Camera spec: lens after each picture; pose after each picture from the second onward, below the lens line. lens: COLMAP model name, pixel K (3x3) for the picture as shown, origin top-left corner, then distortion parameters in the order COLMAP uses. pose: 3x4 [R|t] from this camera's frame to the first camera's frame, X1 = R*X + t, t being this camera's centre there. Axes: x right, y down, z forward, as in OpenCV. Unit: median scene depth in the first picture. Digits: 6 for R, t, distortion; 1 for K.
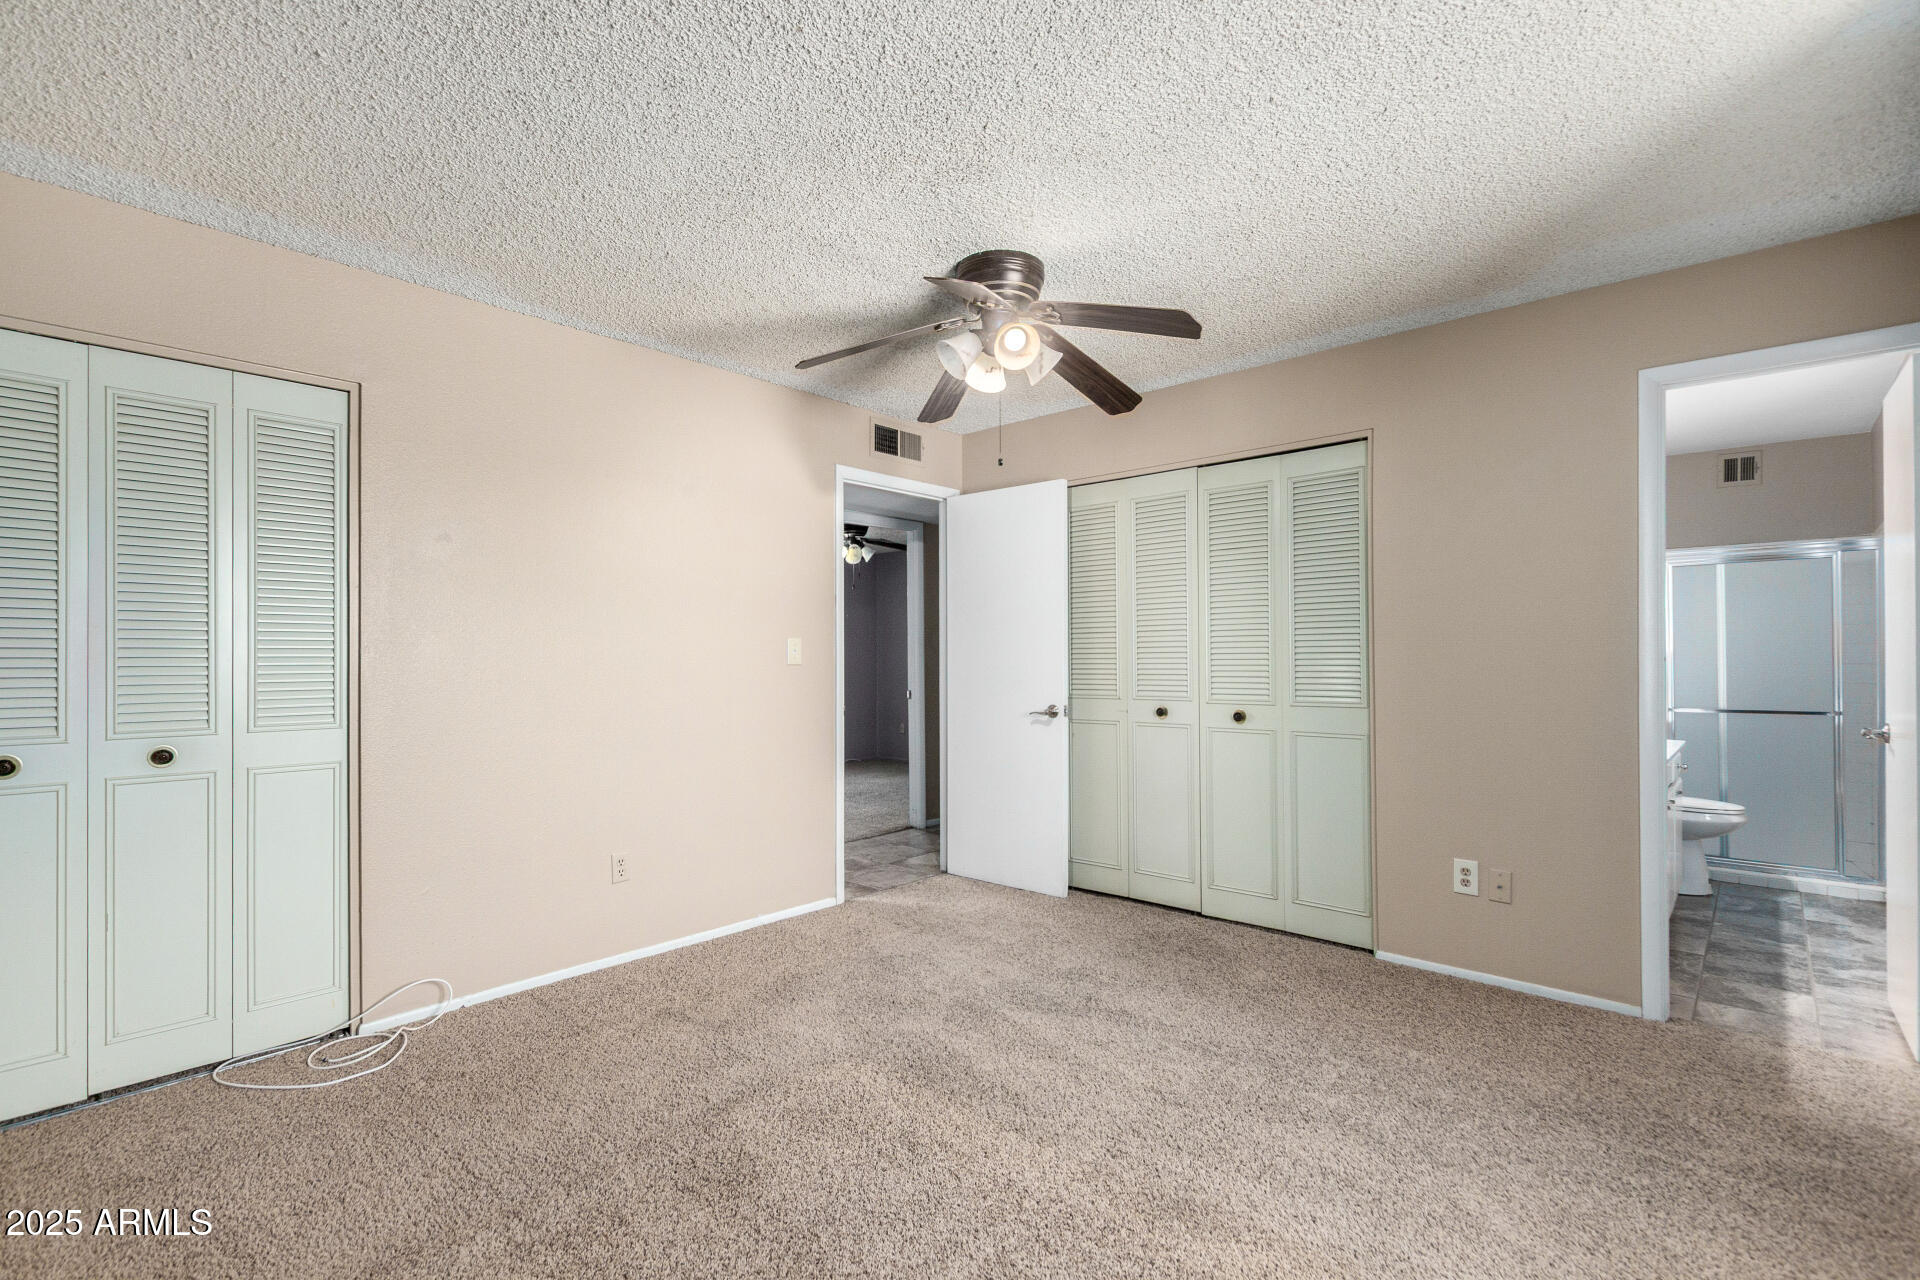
lens RADIAL K [[876.8, 0, 951.1], [0, 876.8, 647.1], [0, 0, 1]] dist [0.007571, -0.001335]
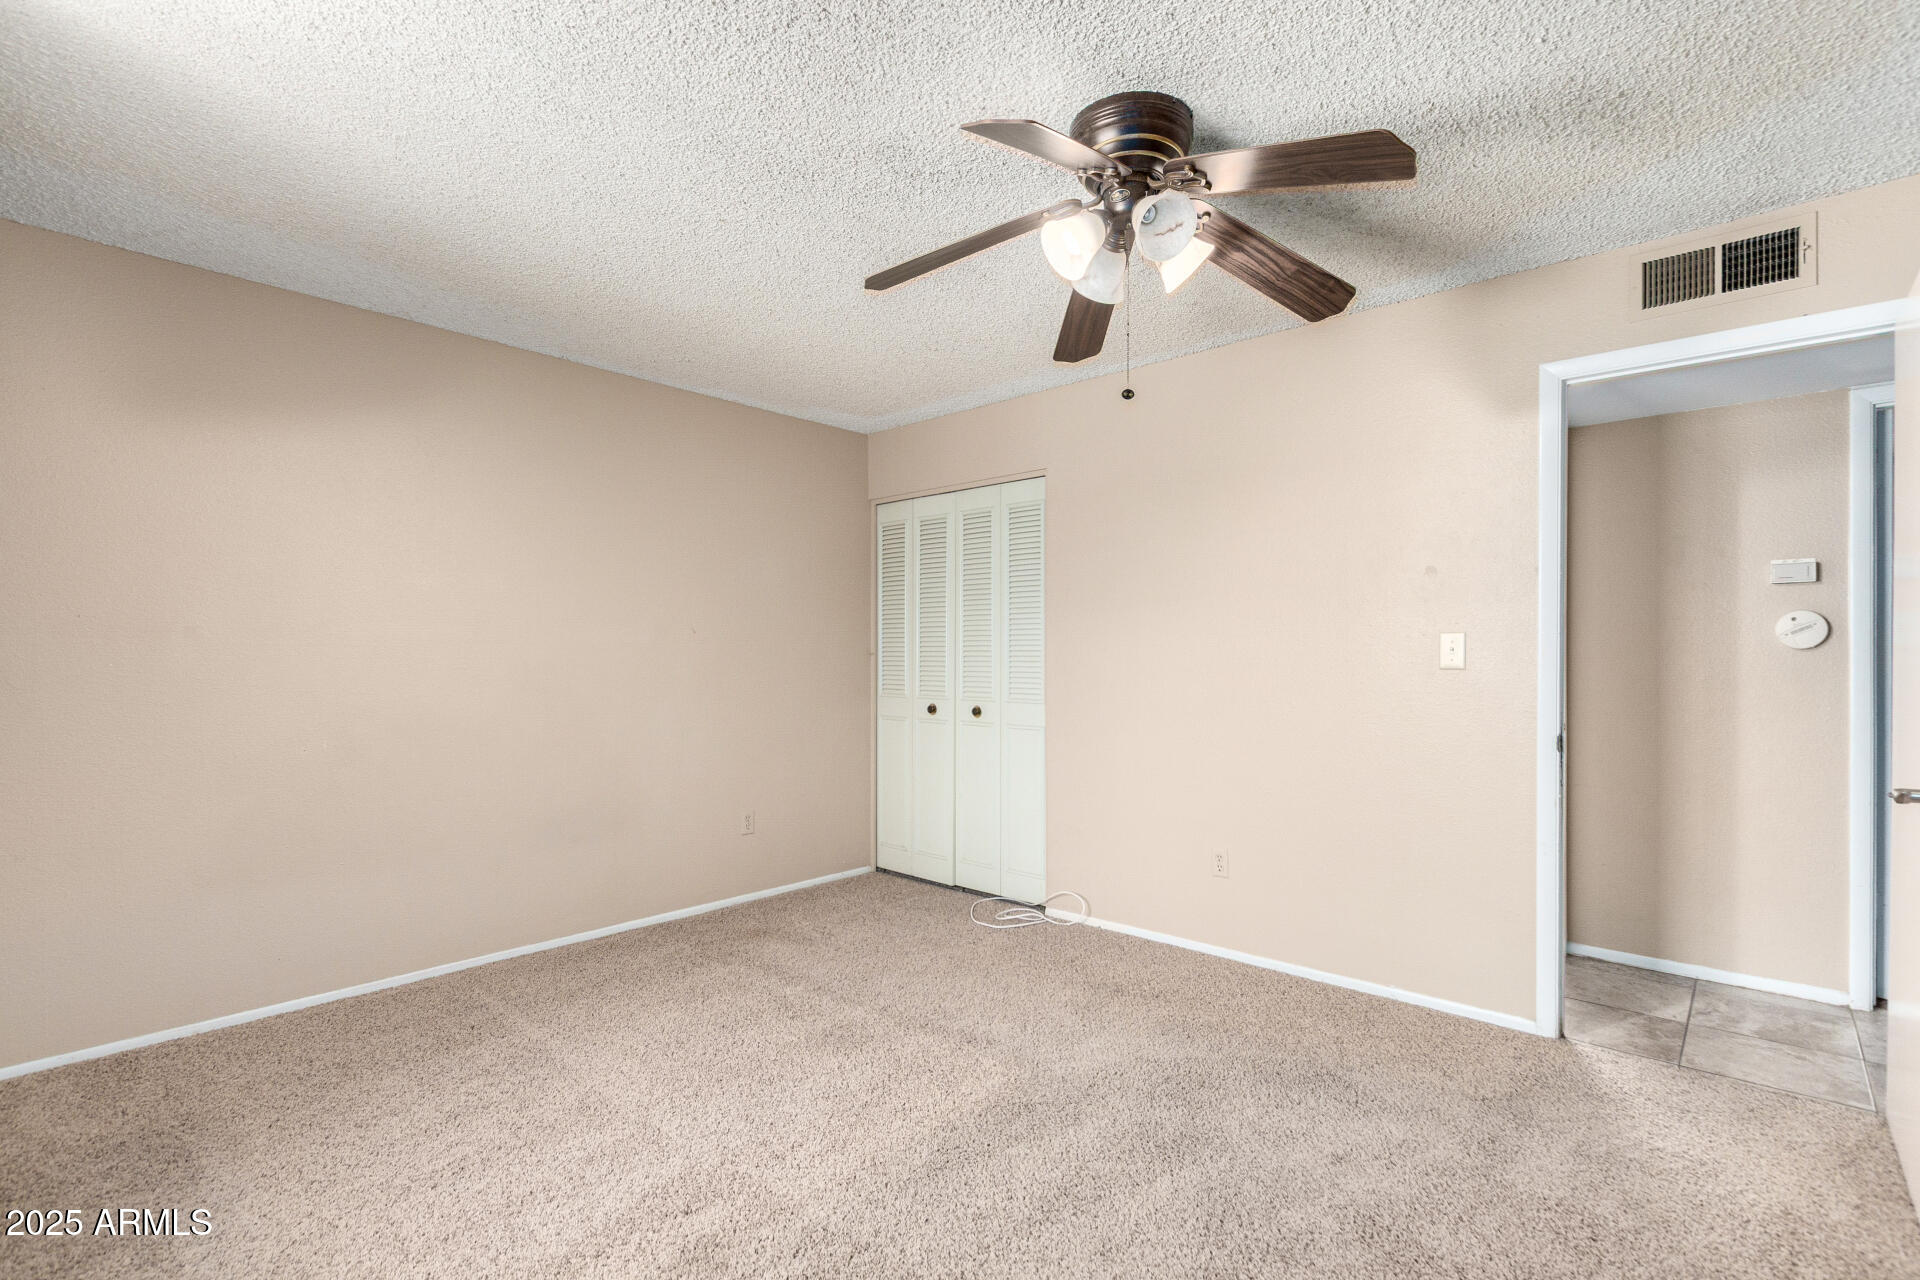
lens RADIAL K [[876.8, 0, 952.4], [0, 876.8, 650.6], [0, 0, 1]] dist [0.007571, -0.001335]
pose [[0.014350, 0.003228, -0.999892, 0.596977], [0.011671, 0.999926, 0.003396, -0.002601], [0.999829, -0.011719, 0.014312, 0.632959]]
